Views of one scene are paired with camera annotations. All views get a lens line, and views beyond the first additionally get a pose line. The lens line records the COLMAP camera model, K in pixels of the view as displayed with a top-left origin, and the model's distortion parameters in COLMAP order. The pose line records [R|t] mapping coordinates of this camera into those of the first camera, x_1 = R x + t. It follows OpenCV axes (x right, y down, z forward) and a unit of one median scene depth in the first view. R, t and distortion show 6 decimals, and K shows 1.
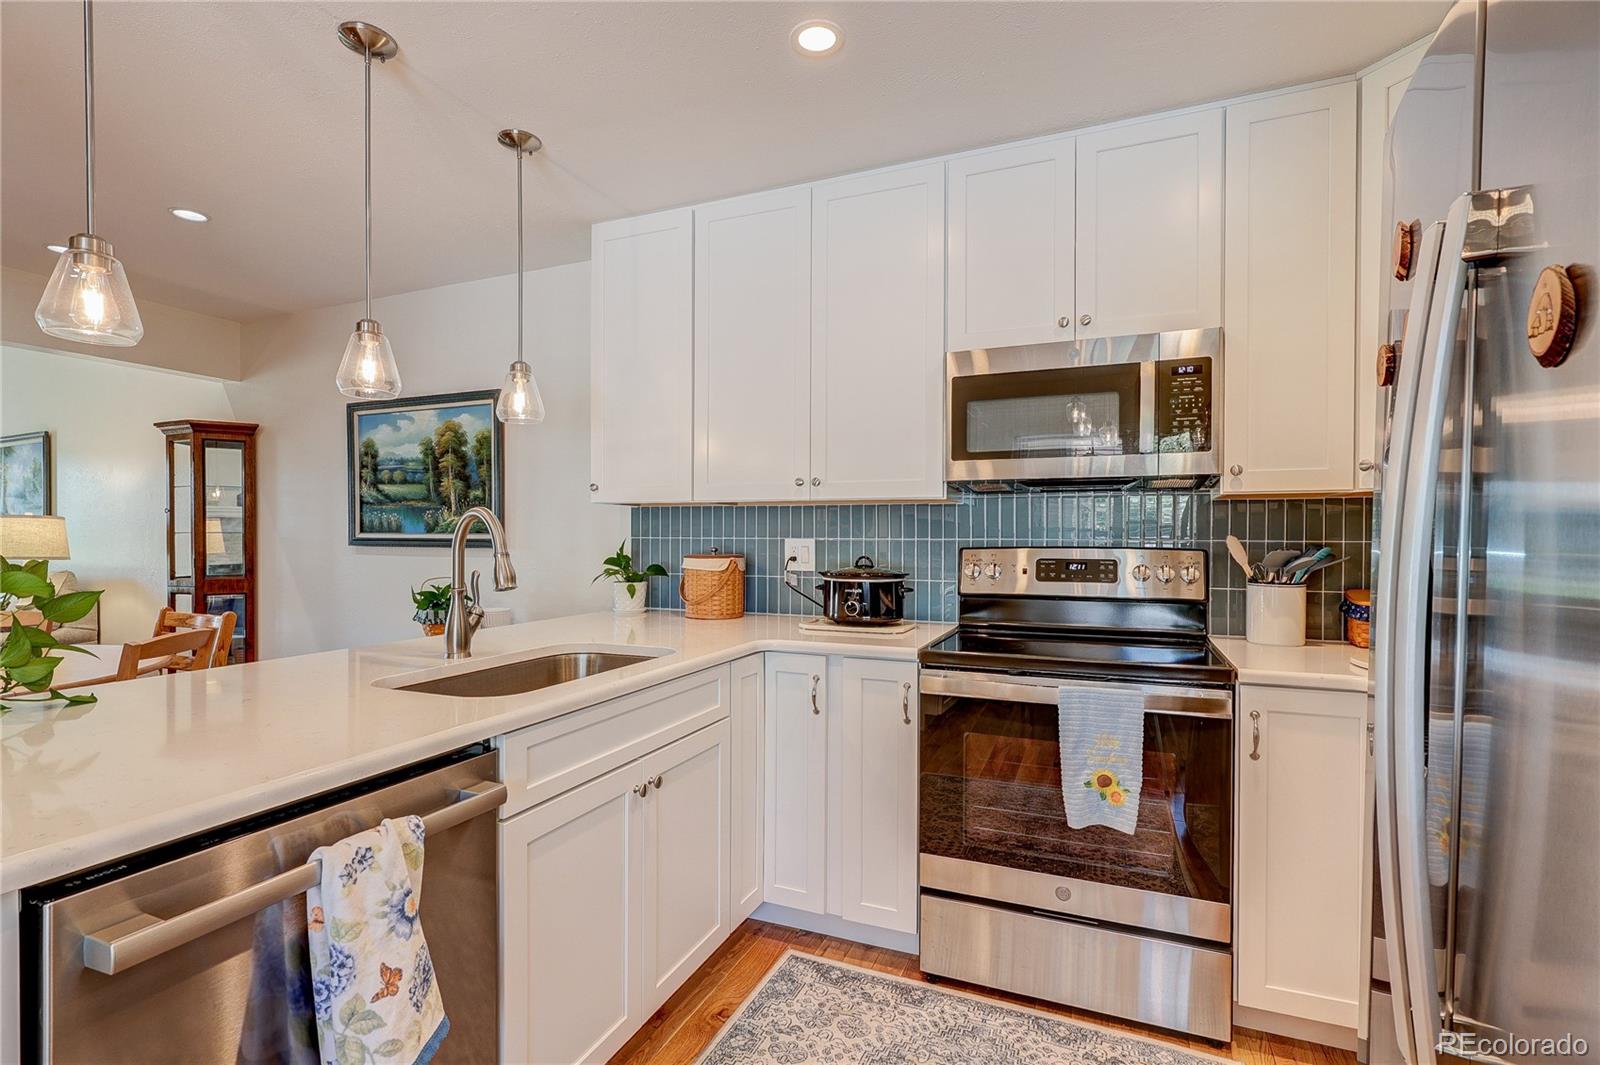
lens RADIAL K [[751.3, 0, 799.8], [0, 751.3, 541.6], [0, 0, 1]] dist [-0.002317, -0.000221]
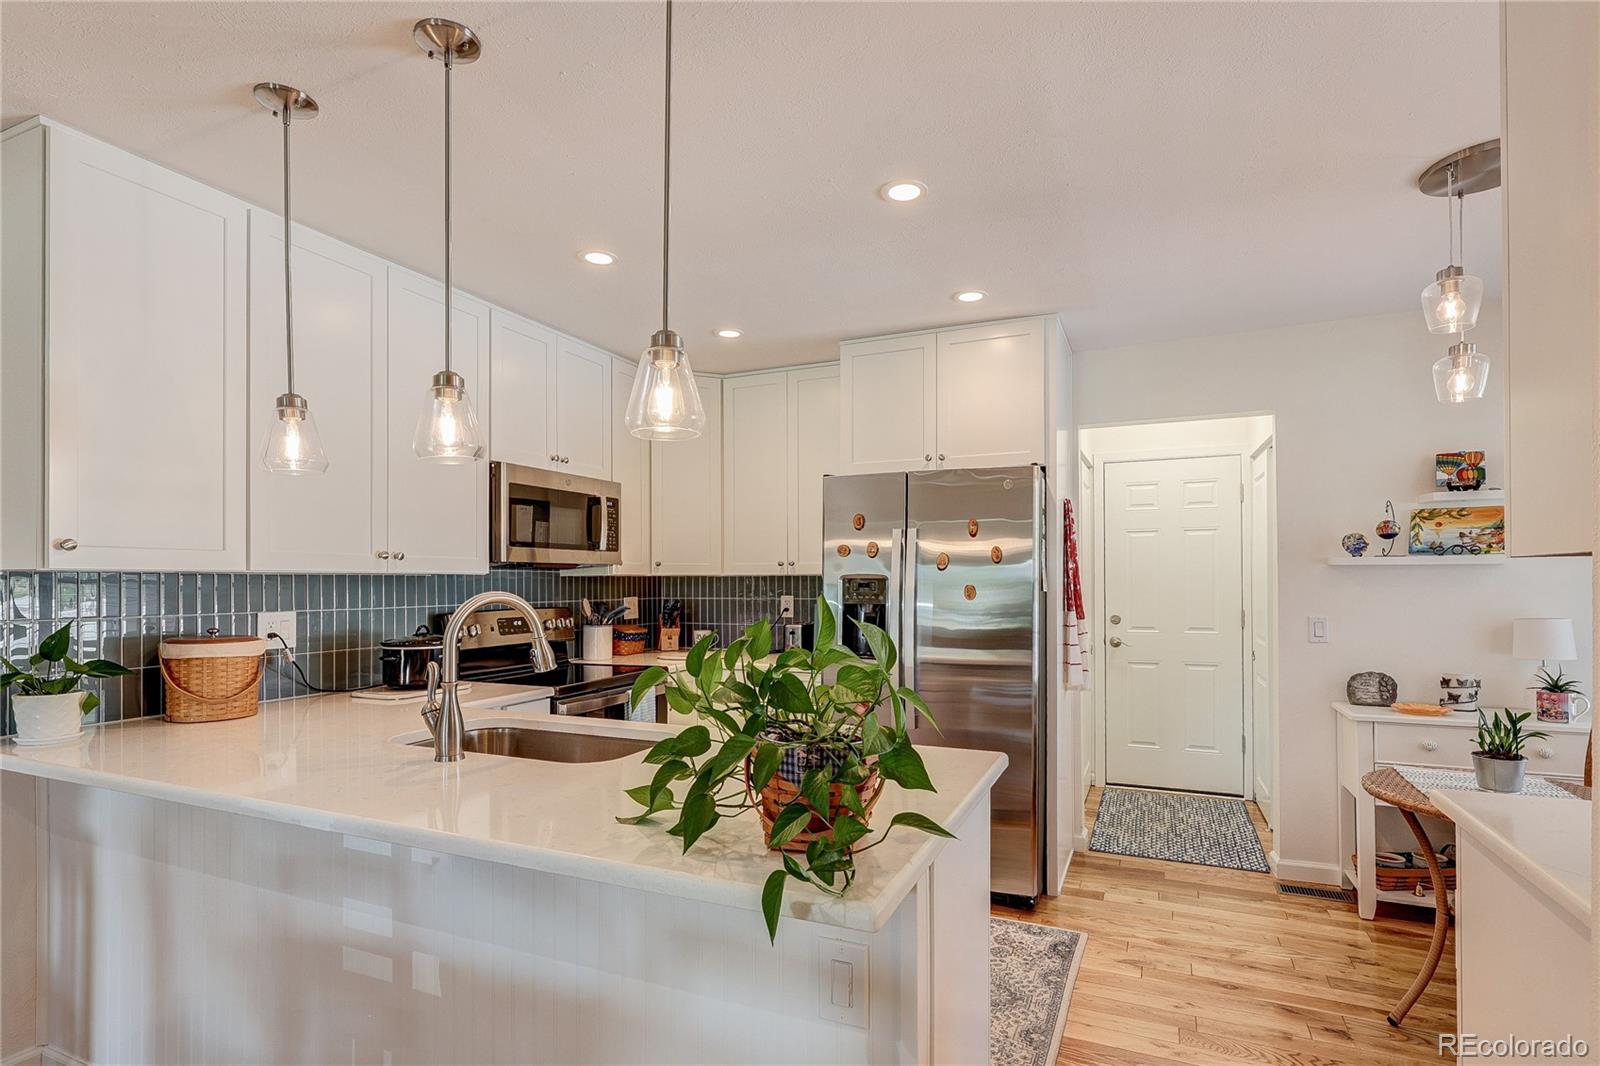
lens RADIAL K [[785.2, 0, 802.6], [0, 785.2, 577.9], [0, 0, 1]] dist [-0.001074, -0.000099]
pose [[0.015108, -0.000363, 0.999886, -0.718185], [0.009156, 0.999958, 0.000225, -0.030547], [-0.999844, 0.009151, 0.015111, 0.293526]]
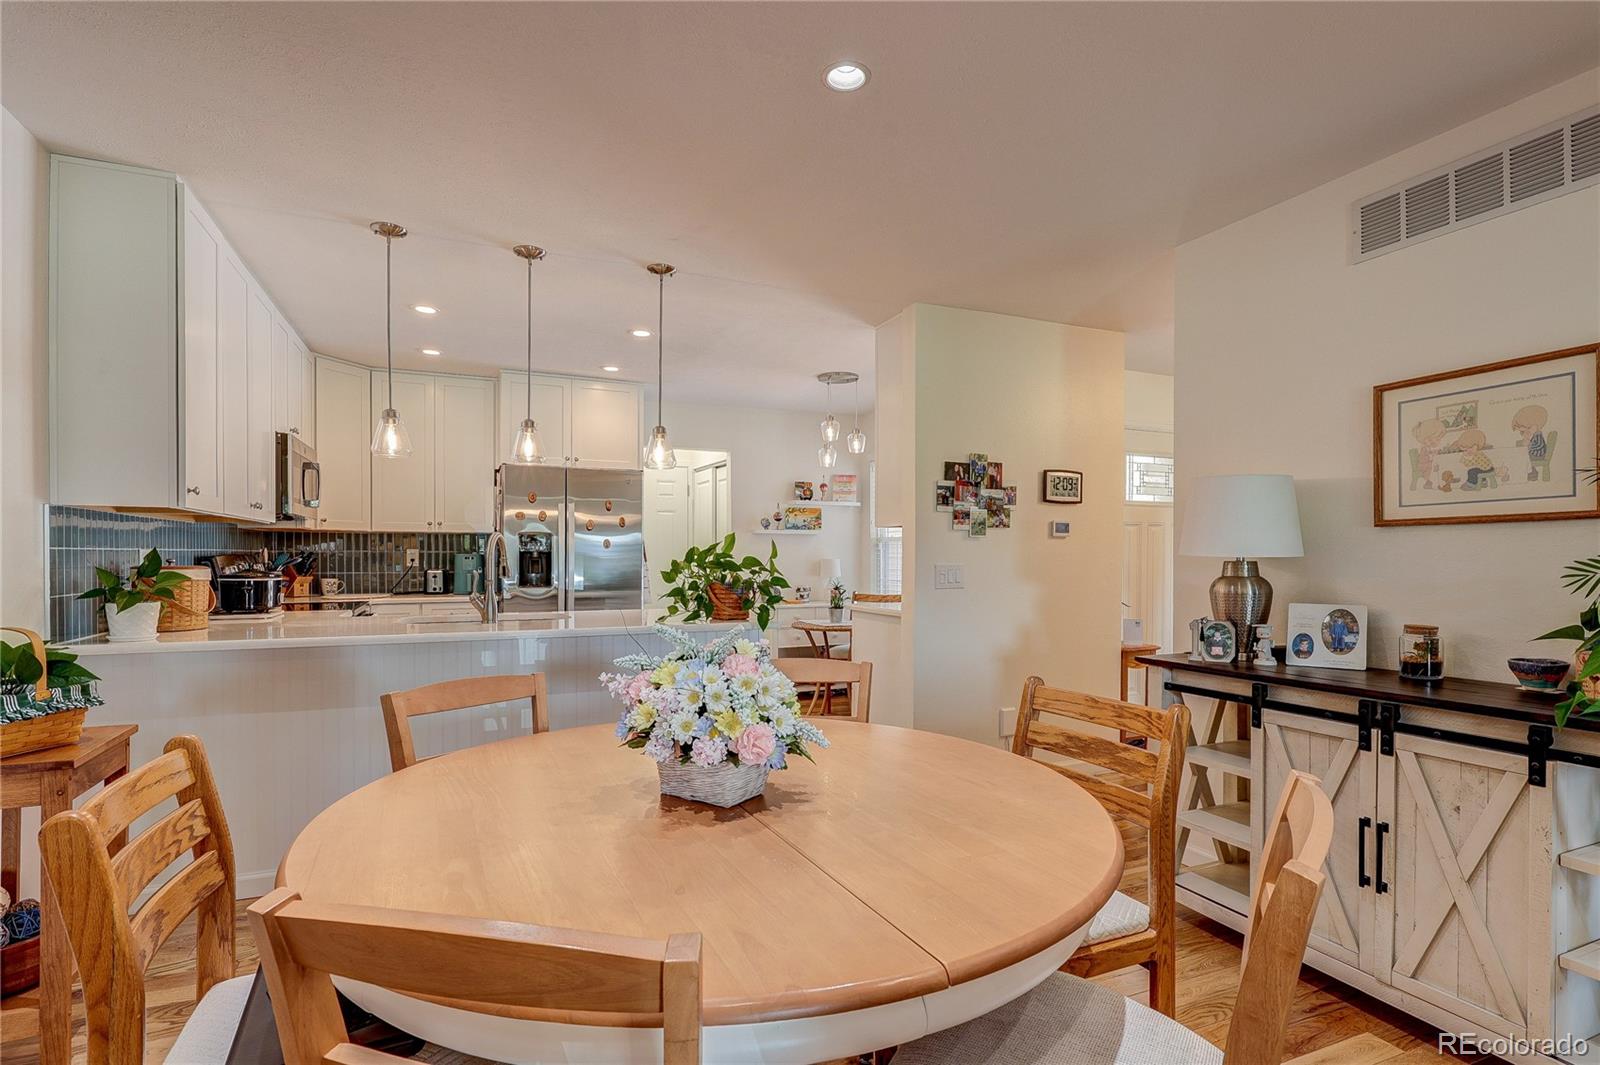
lens RADIAL K [[778.6, 0, 801.5], [0, 778.6, 564.2], [0, 0, 1]] dist [-0.002532, 0.000044]
pose [[-0.729085, -0.014438, 0.684271, -1.091147], [-0.001183, 0.999803, 0.019836, -0.005161], [-0.684422, 0.013652, -0.728958, 0.915564]]
